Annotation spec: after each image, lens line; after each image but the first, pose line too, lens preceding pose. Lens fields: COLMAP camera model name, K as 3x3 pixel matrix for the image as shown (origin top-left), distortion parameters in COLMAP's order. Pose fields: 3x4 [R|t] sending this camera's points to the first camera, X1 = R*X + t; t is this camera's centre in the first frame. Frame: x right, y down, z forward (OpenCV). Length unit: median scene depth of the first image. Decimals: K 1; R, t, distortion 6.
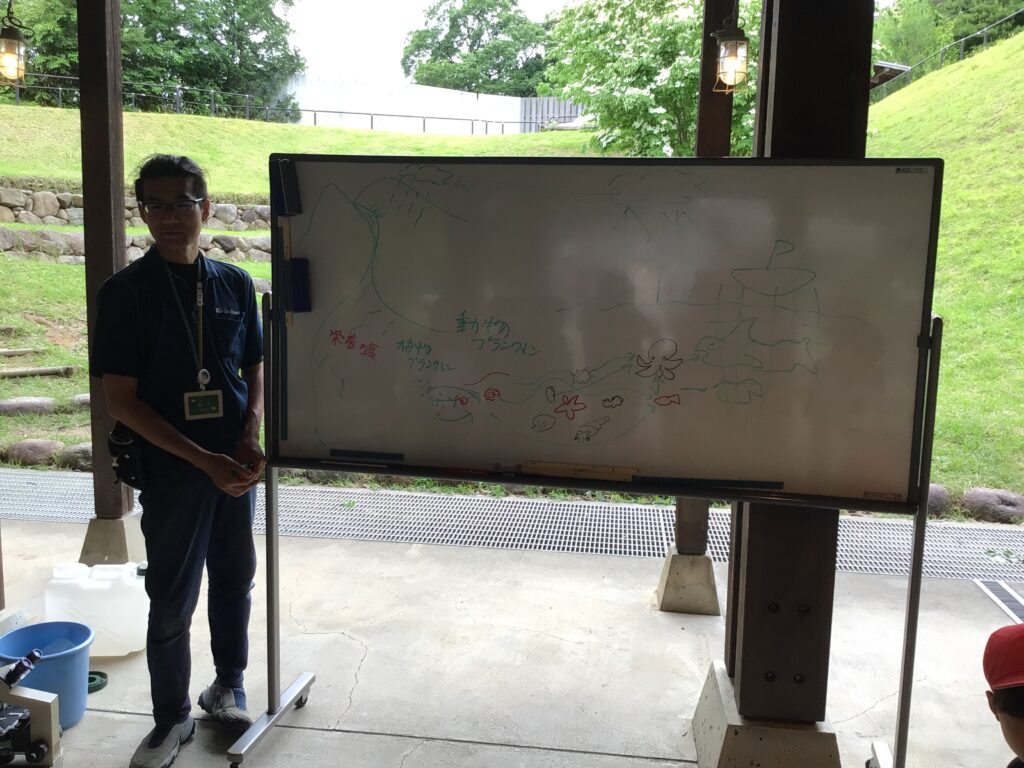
lens RADIAL K [[933.7, 0, 514.7], [0, 933.7, 382.0], [0, 0, 1]] dist [0.101316, -0.170018]
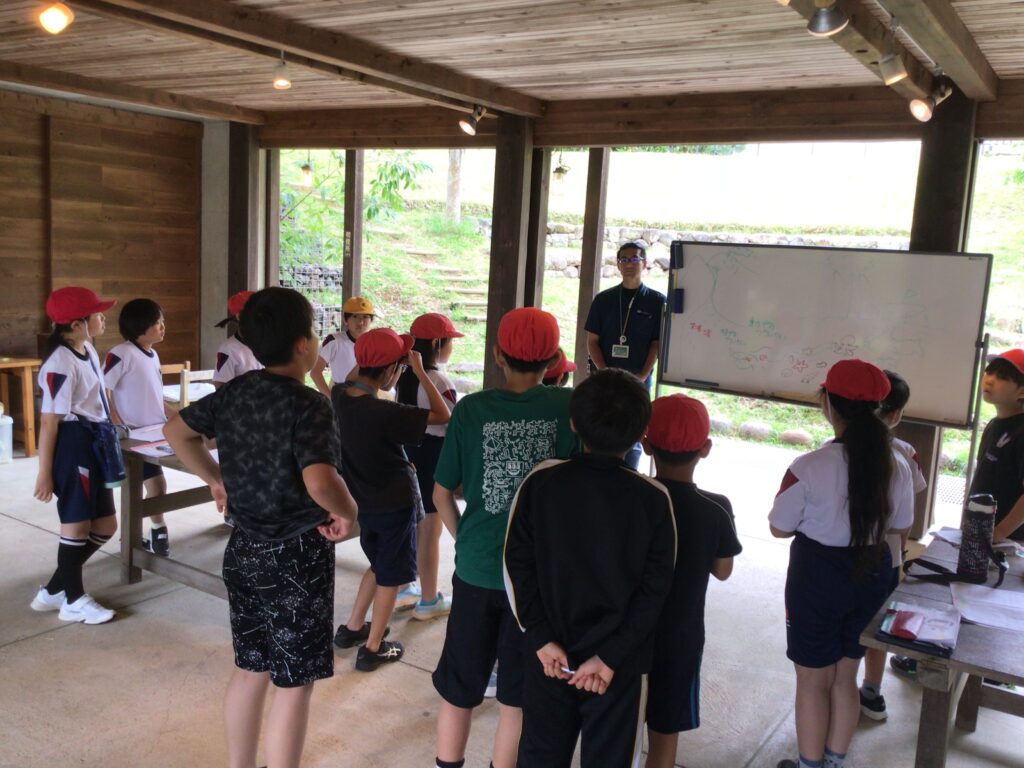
lens RADIAL K [[933.7, 0, 514.7], [0, 933.7, 382.0], [0, 0, 1]] dist [0.101316, -0.170018]
pose [[0.883953, 0.088926, -0.459041, 0.448826], [-0.091307, 0.995677, 0.017059, 0.081494], [0.458574, 0.026834, 0.888251, -1.099259]]
